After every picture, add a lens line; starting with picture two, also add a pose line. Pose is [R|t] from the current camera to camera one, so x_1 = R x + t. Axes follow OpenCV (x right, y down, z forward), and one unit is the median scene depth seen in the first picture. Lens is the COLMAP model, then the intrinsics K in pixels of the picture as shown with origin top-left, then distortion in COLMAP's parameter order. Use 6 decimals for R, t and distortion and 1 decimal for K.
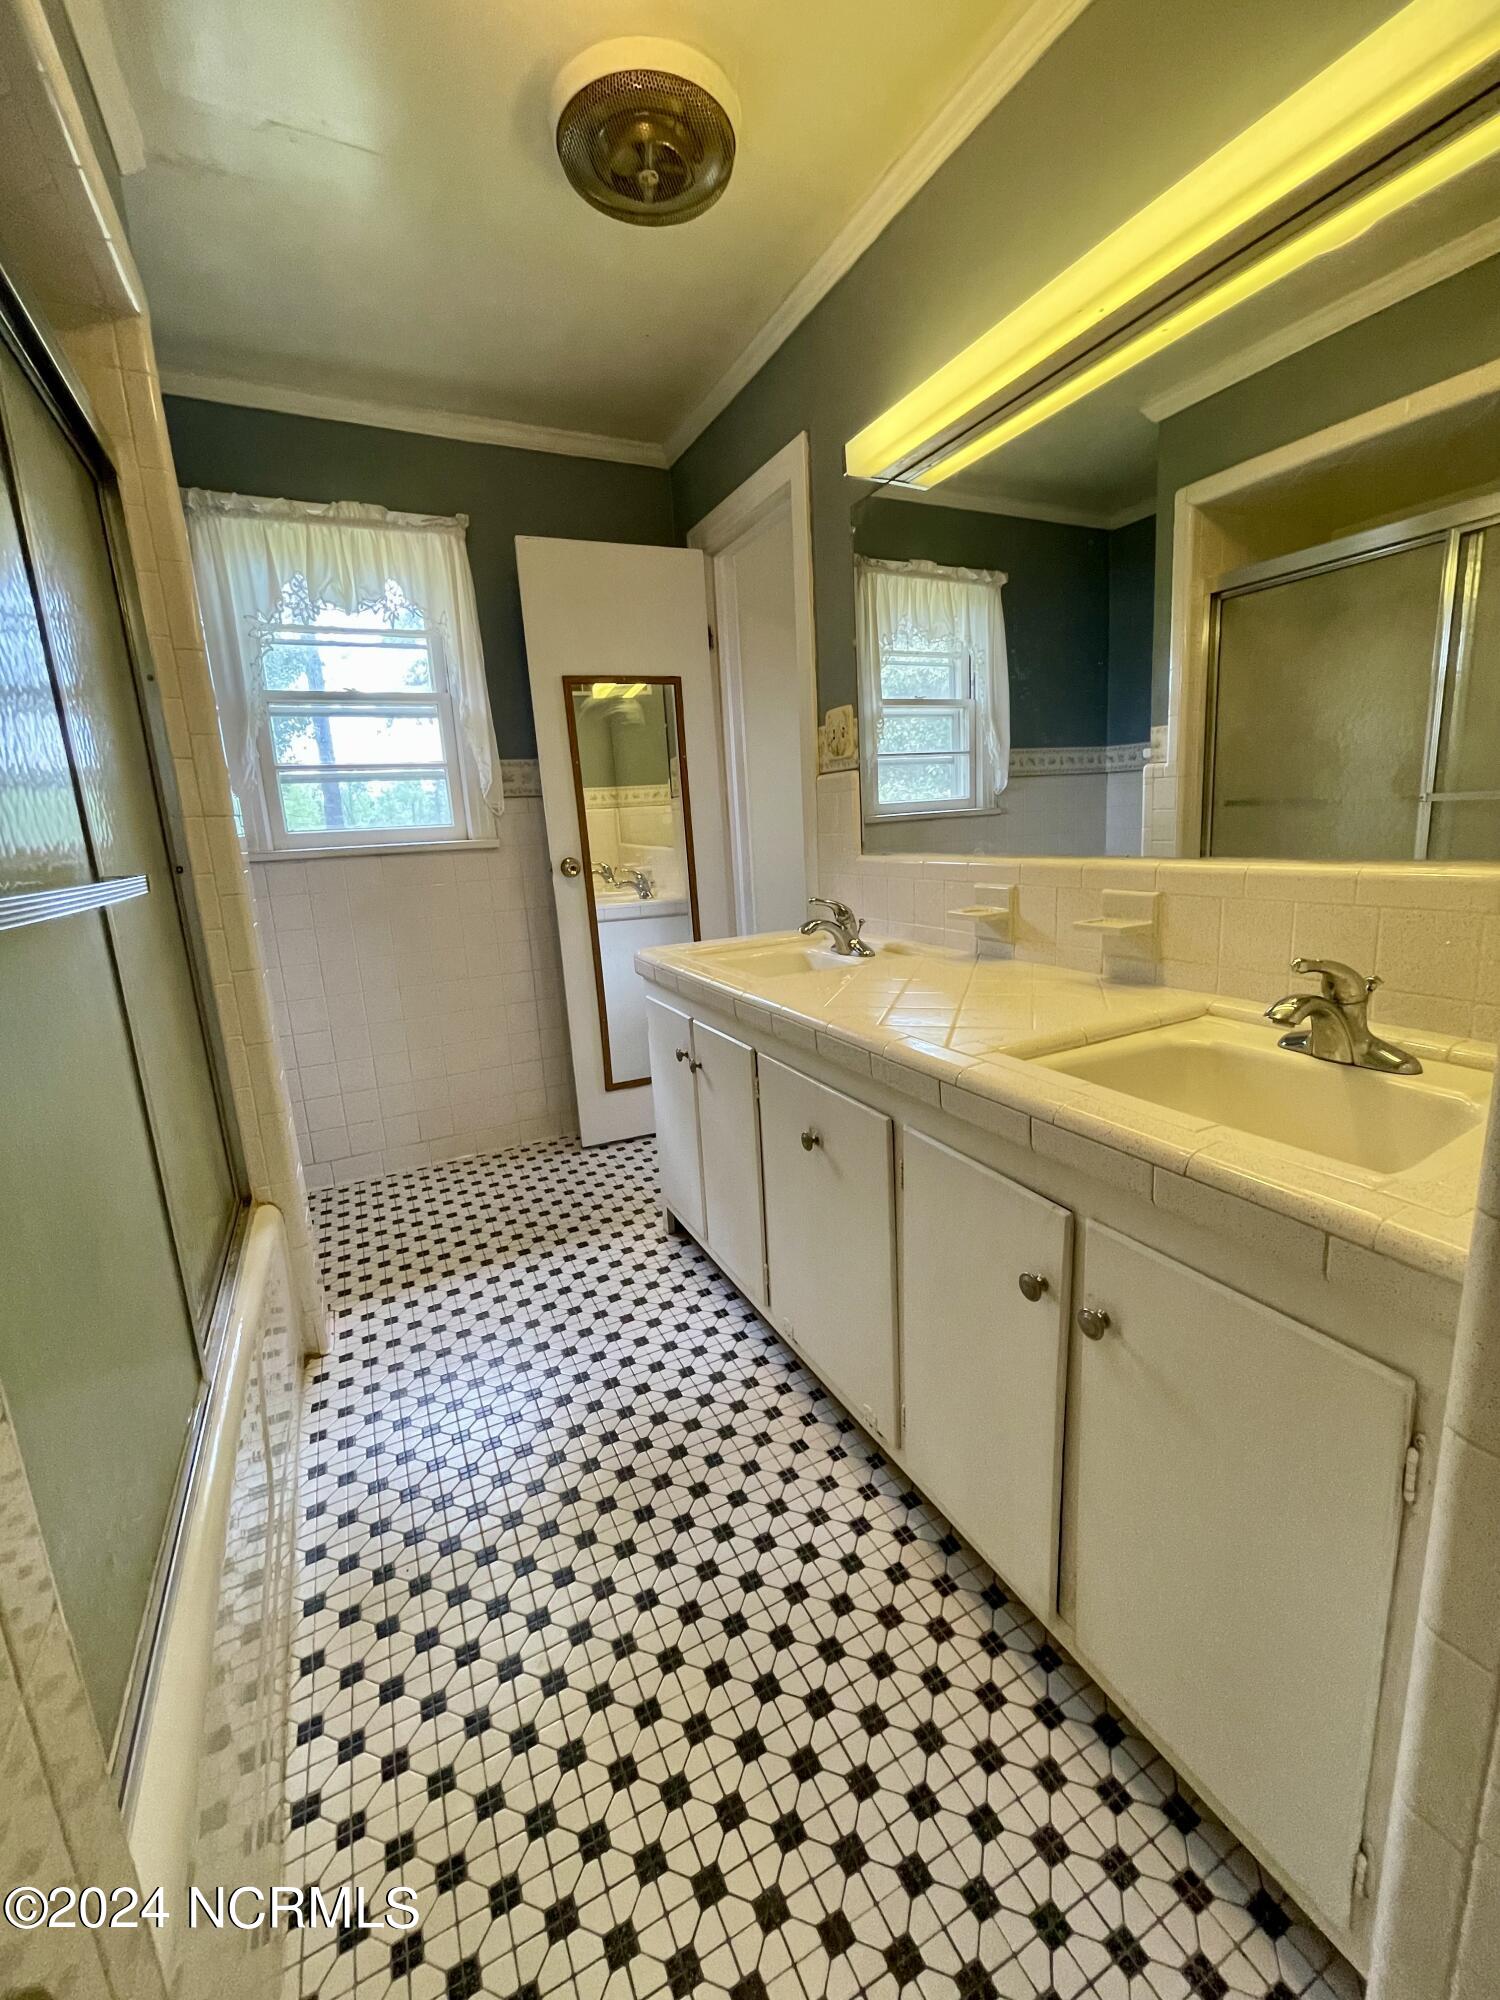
lens RADIAL K [[808.6, 0, 744.2], [0, 808.6, 994.6], [0, 0, 1]] dist [-0.004793, 0.000470]
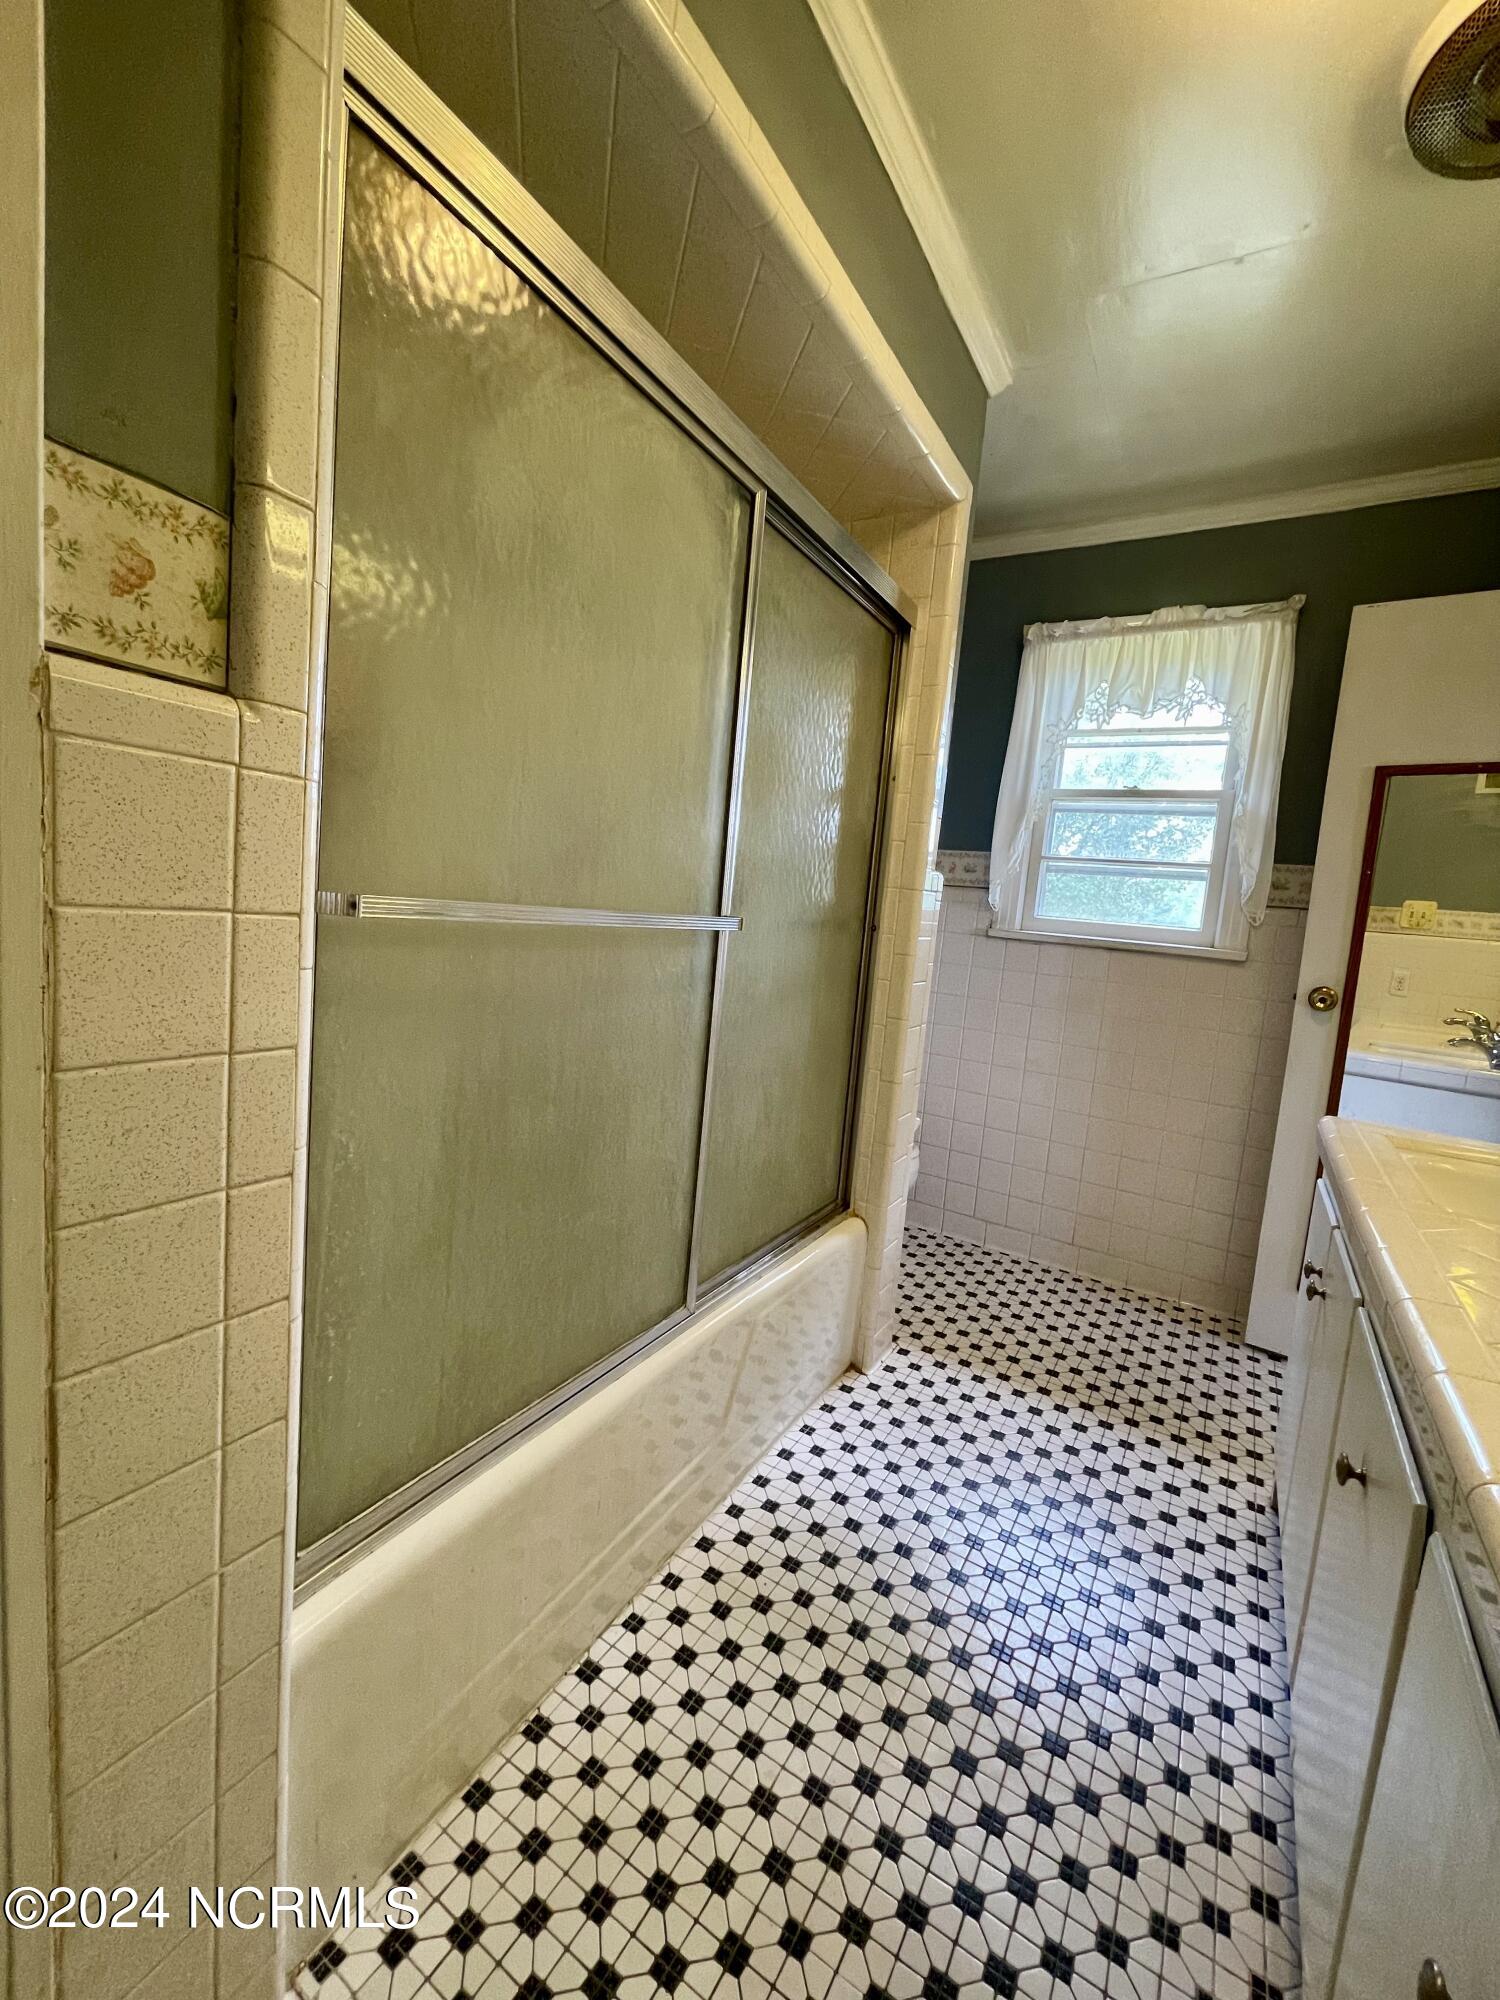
lens RADIAL K [[808.6, 0, 748.8], [0, 808.6, 992.0], [0, 0, 1]] dist [-0.004793, 0.000470]
pose [[0.525561, 0.191189, -0.828995, 0.164115], [-0.286890, 0.957174, 0.038870, -0.037258], [0.800924, 0.217402, 0.557904, 0.117325]]
